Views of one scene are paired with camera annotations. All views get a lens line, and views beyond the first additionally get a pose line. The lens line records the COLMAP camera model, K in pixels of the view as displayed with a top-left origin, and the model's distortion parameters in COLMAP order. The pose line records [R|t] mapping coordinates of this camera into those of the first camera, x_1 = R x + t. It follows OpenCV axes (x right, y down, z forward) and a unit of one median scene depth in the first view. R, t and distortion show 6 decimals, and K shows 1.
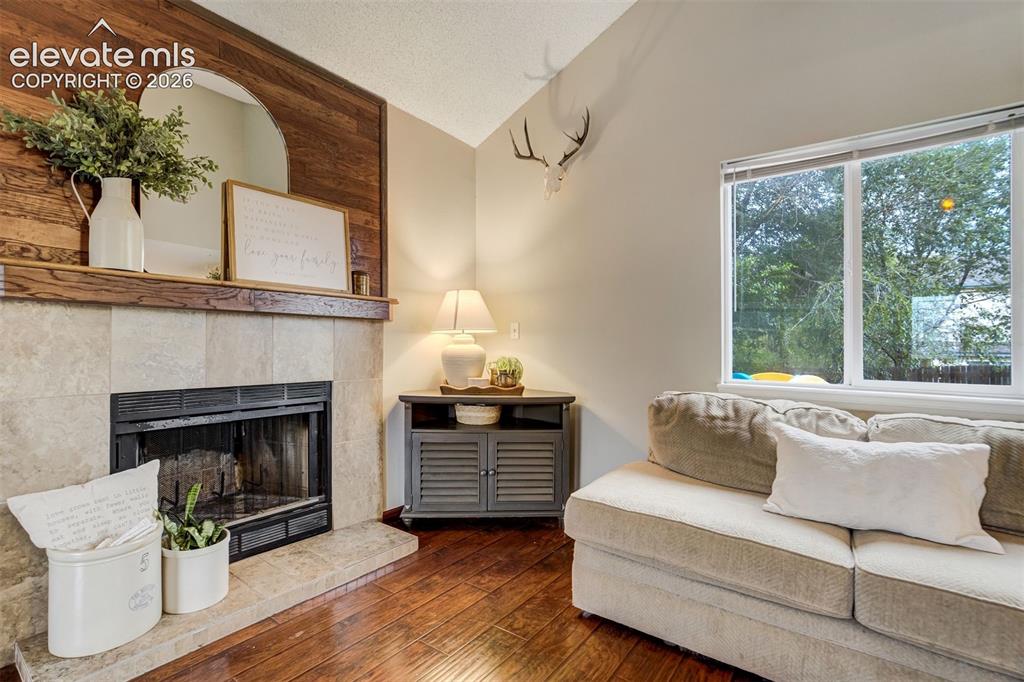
lens RADIAL K [[486.2, 0, 498.8], [0, 486.2, 340.6], [0, 0, 1]] dist [-0.003147, -0.000204]
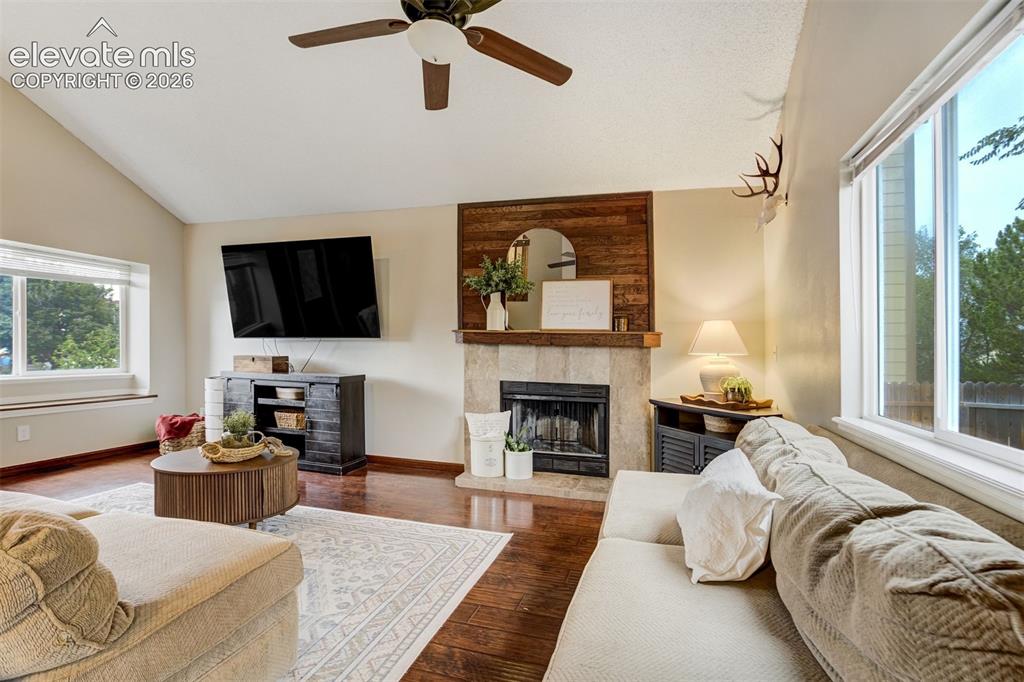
lens RADIAL K [[492.7, 0, 512.0], [0, 492.7, 341.0], [0, 0, 1]] dist [-0.000431, -0.000005]
pose [[0.368977, -0.020599, -0.929210, 1.072712], [-0.012732, 0.999549, -0.027214, -0.014921], [0.929351, 0.021872, 0.368548, 0.106108]]
